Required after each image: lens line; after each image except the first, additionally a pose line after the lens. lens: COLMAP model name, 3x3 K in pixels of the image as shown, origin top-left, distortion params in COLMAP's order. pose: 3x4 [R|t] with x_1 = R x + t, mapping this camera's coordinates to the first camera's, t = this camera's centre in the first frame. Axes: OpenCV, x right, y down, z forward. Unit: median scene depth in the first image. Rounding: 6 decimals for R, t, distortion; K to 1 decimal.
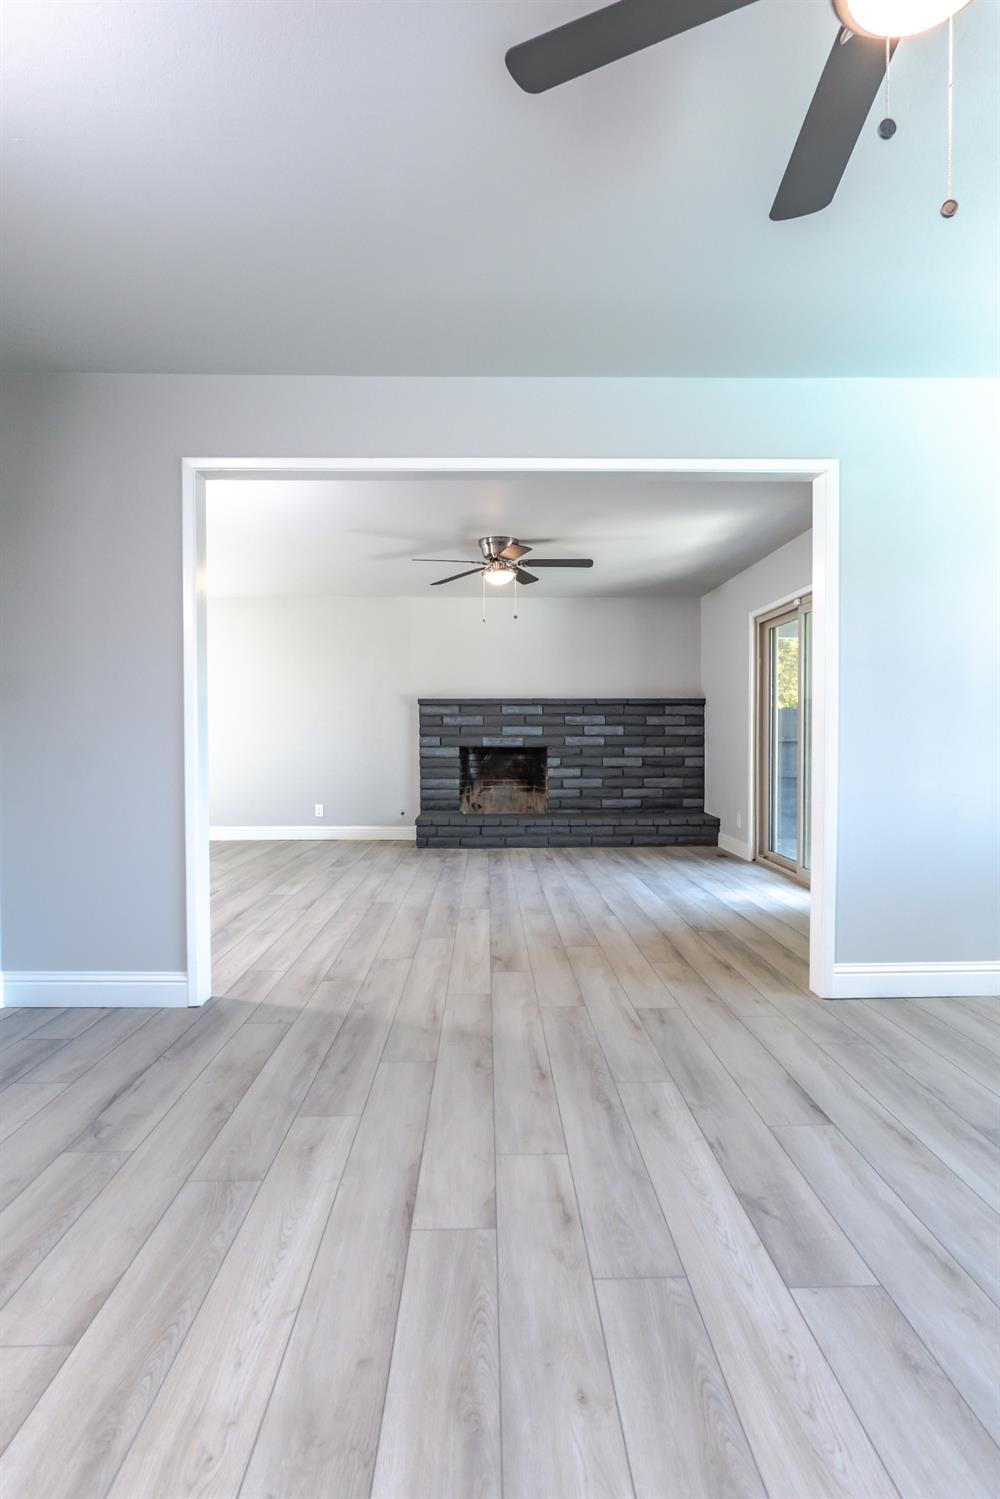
lens RADIAL K [[777.1, 0, 497.3], [0, 777.1, 743.9], [0, 0, 1]] dist [-0.017309, 0.008531]
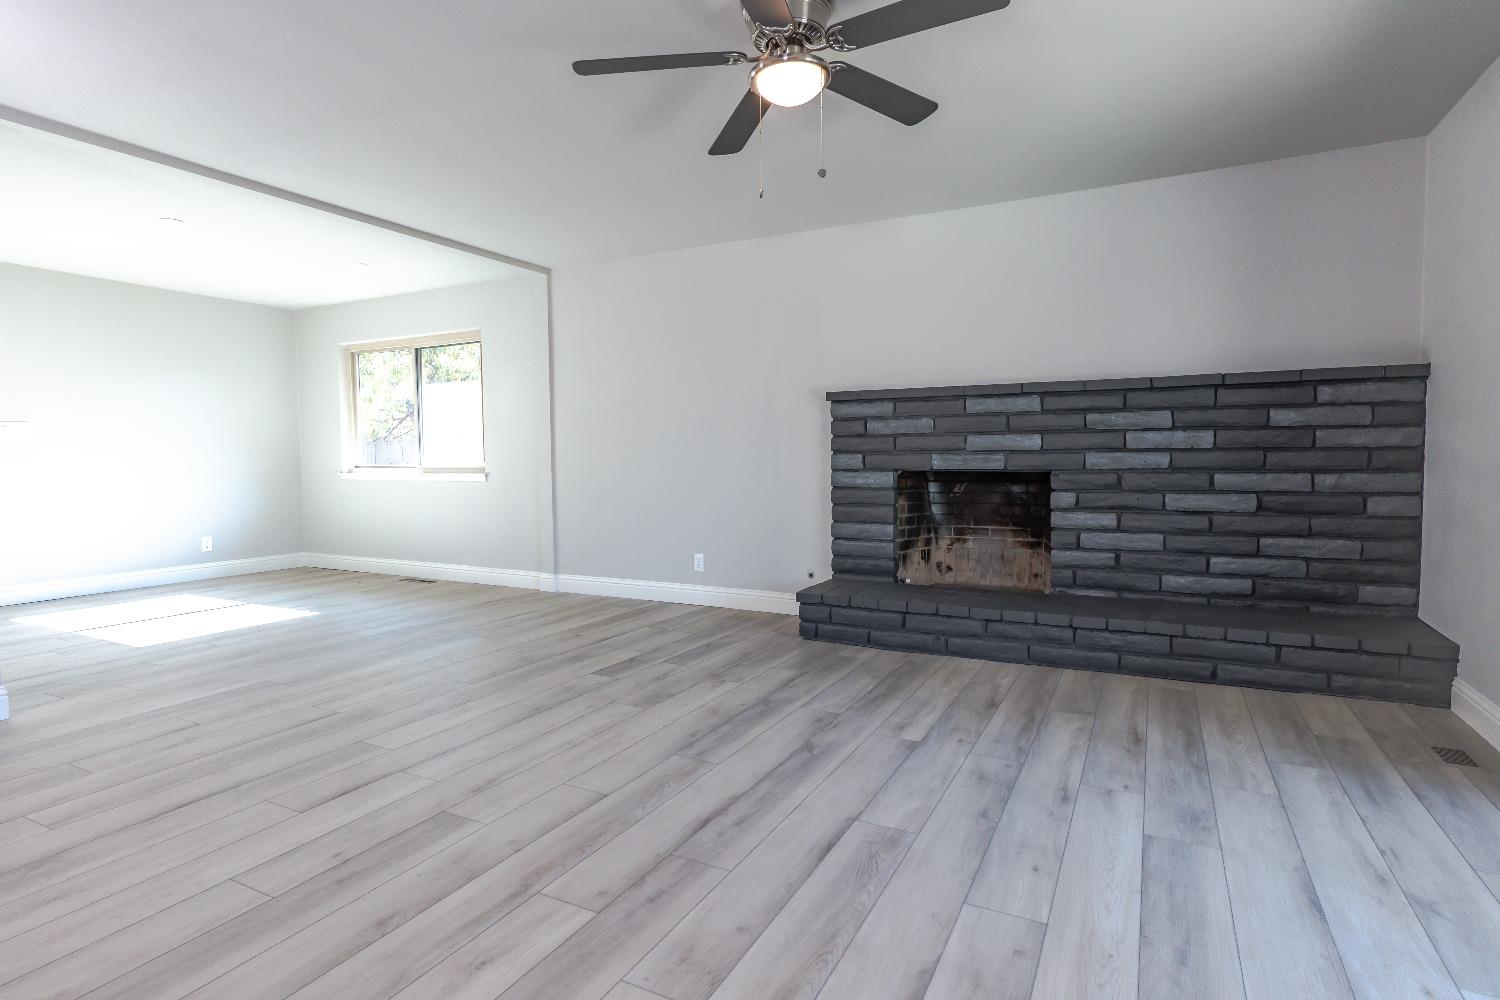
lens RADIAL K [[777.6, 0, 745.8], [0, 777.6, 495.0], [0, 0, 1]] dist [-0.017309, 0.008531]
pose [[0.878553, 0.018343, -0.477292, 0.136770], [0.002821, 0.999046, 0.043588, -0.003852], [0.477636, -0.039641, 0.877663, 0.425383]]
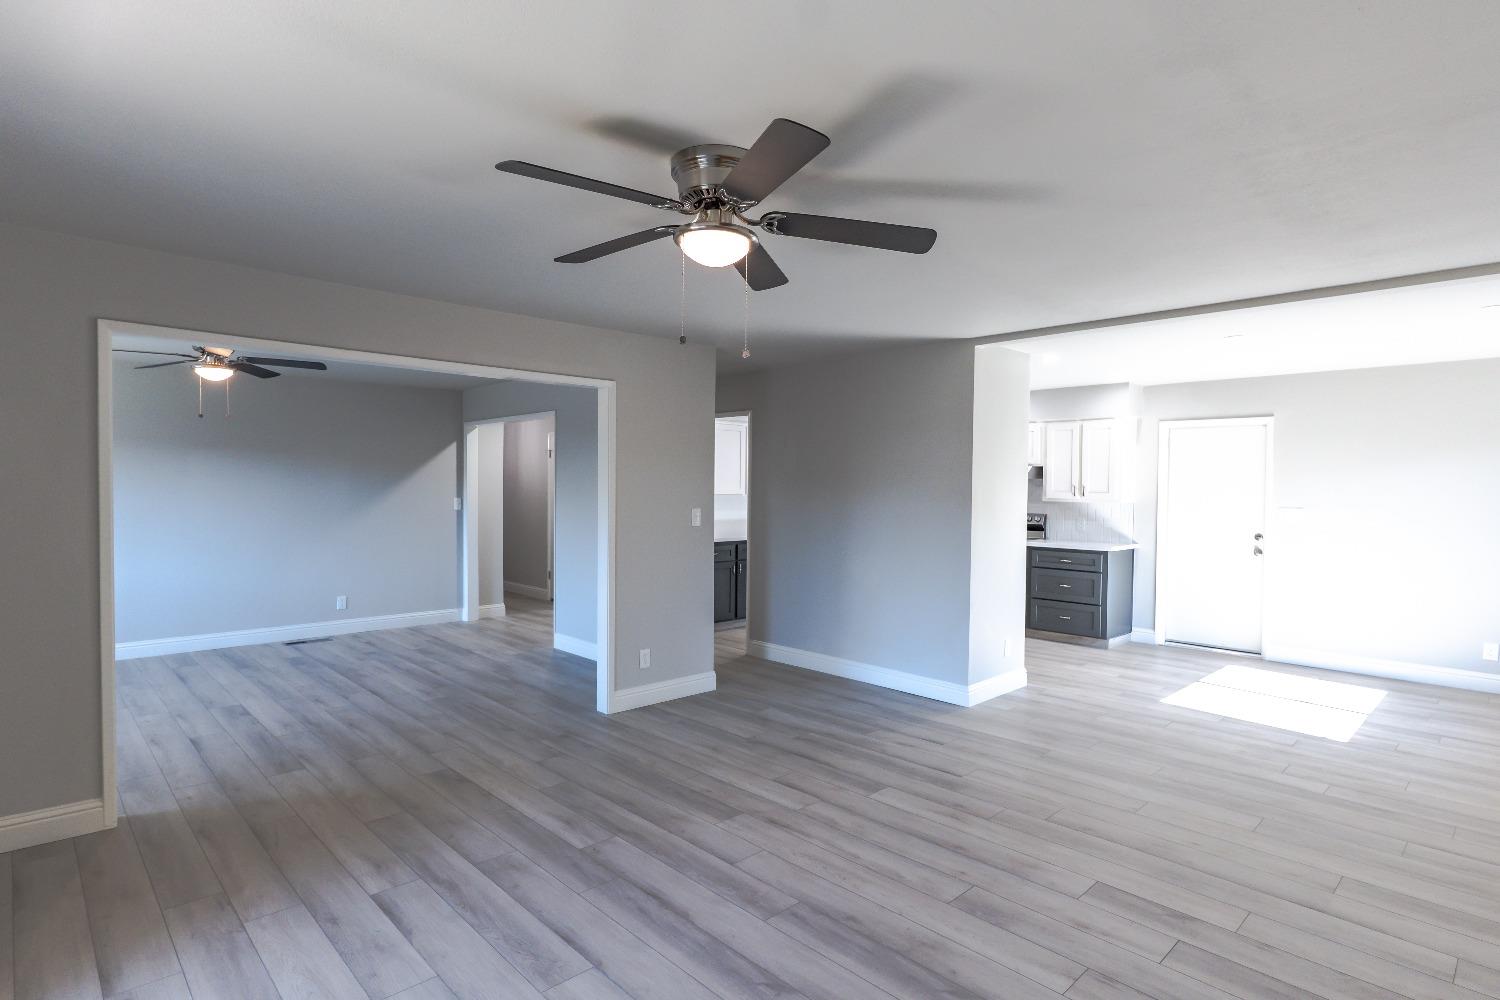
lens RADIAL K [[777.6, 0, 754.5], [0, 777.6, 505.8], [0, 0, 1]] dist [-0.017309, 0.008531]
pose [[-0.727224, 0.009718, -0.686332, 0.198191], [-0.016517, 0.999362, 0.031651, -0.061764], [0.686202, 0.034354, -0.726600, 0.938917]]
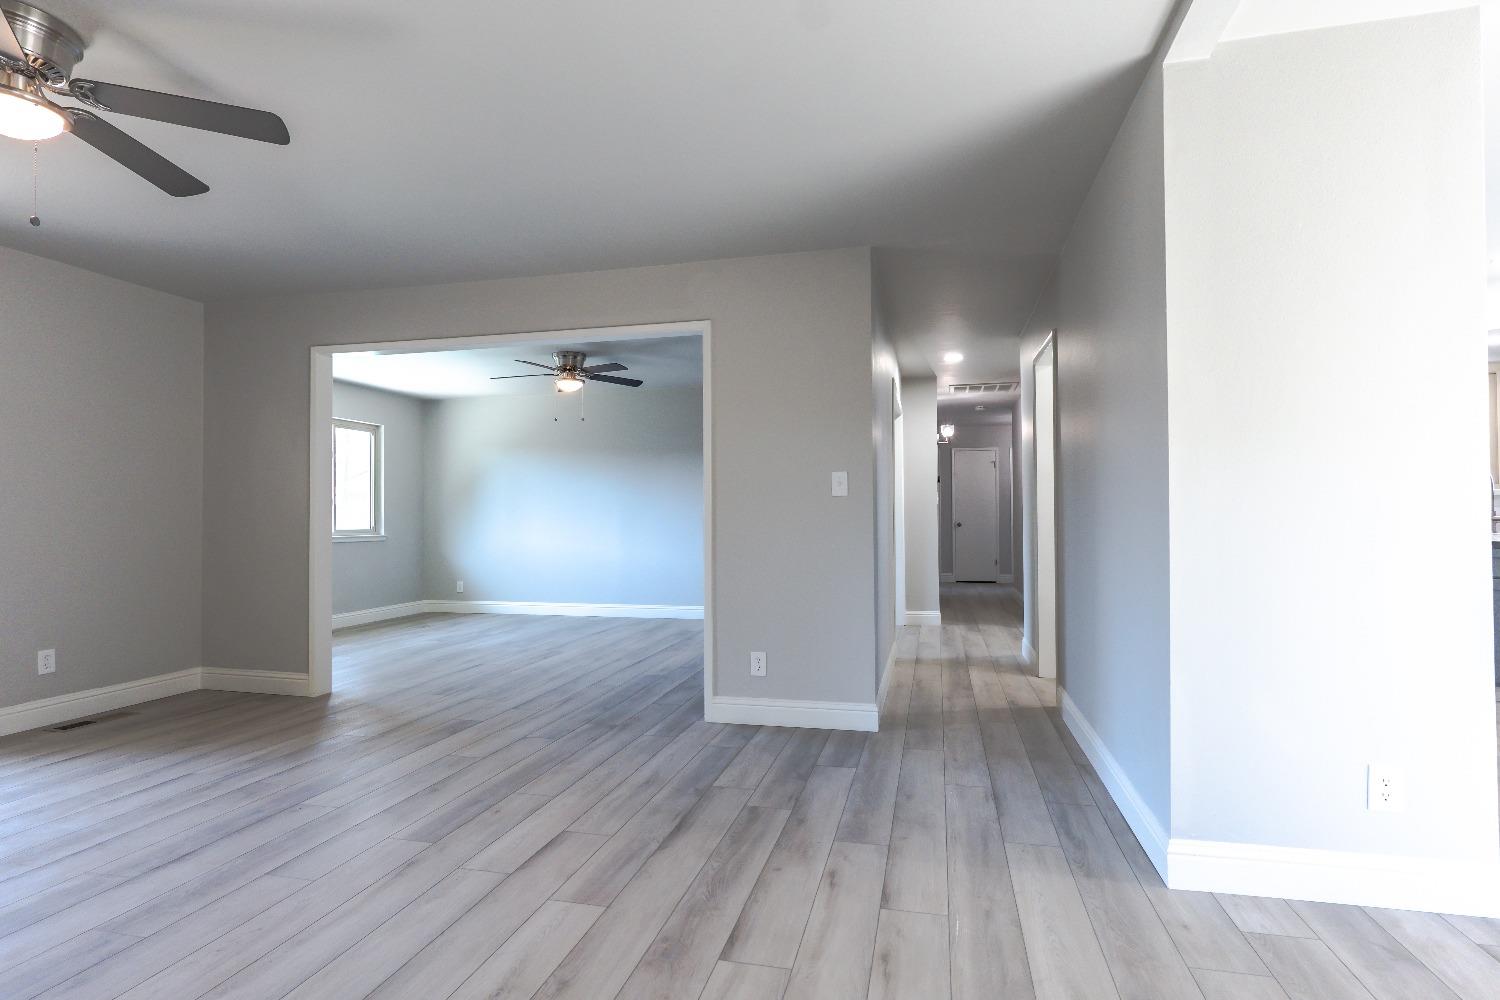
lens RADIAL K [[777.6, 0, 751.9], [0, 777.6, 509.3], [0, 0, 1]] dist [-0.017309, 0.008531]
pose [[-0.970095, 0.005620, 0.242662, -0.308459], [0.006268, 0.999979, 0.001898, -0.014142], [-0.242646, 0.003362, -0.970109, 0.904115]]
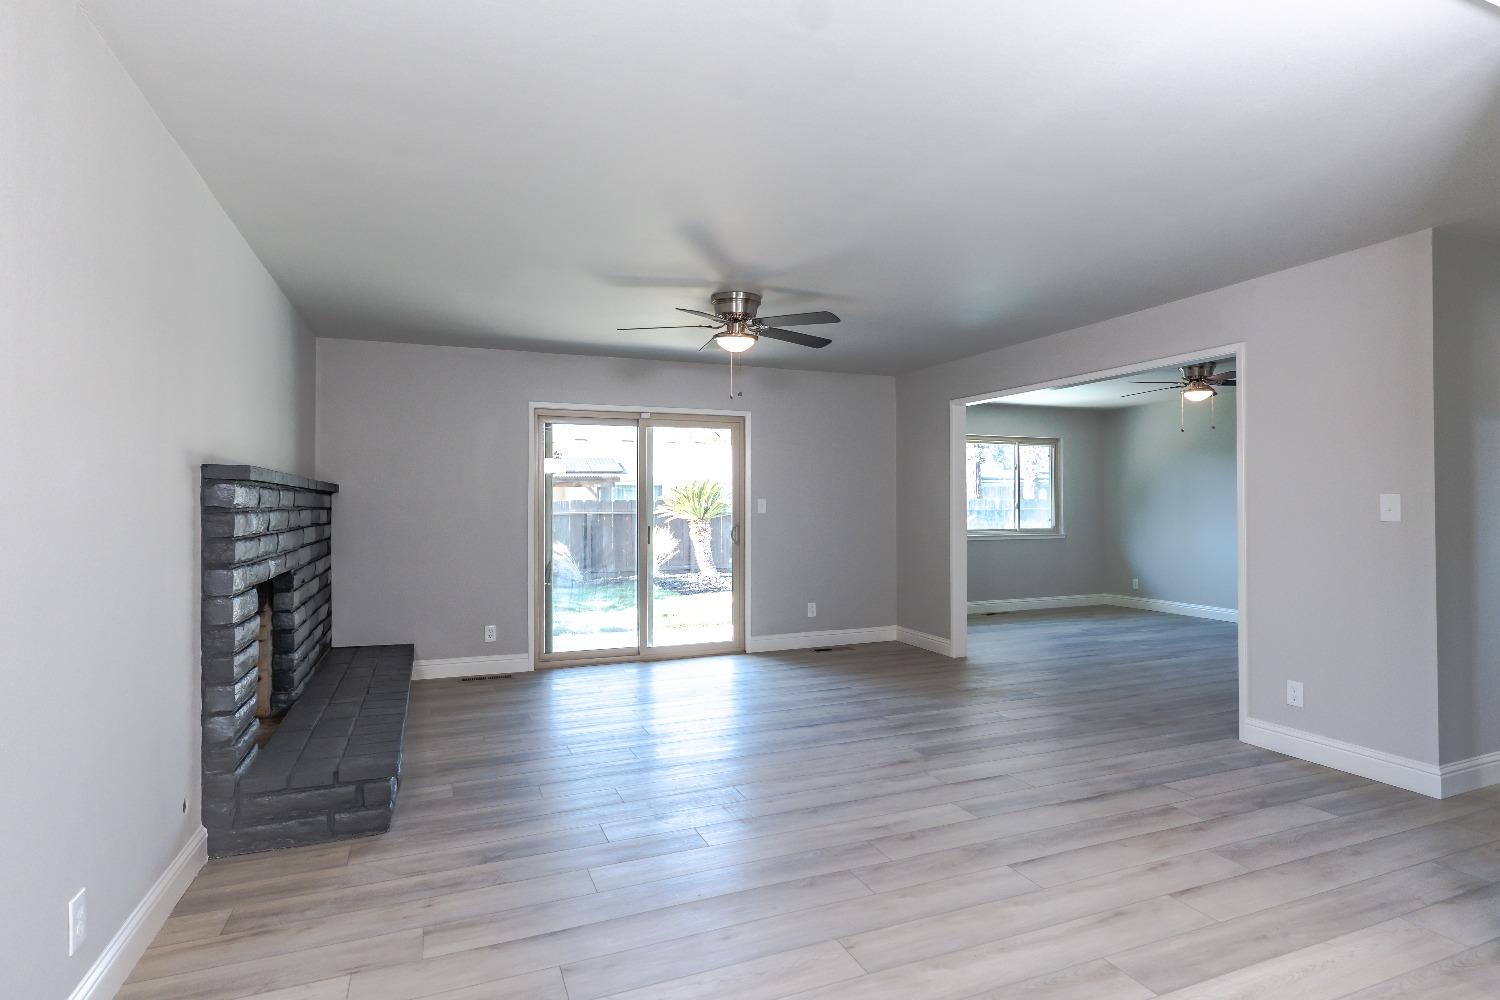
lens RADIAL K [[777.6, 0, 755.5], [0, 777.6, 512.6], [0, 0, 1]] dist [-0.017309, 0.008531]
pose [[-0.371257, -0.008419, 0.928492, -0.517619], [0.013446, 0.999805, 0.014442, -0.038034], [-0.928433, 0.017846, -0.371072, 0.903447]]
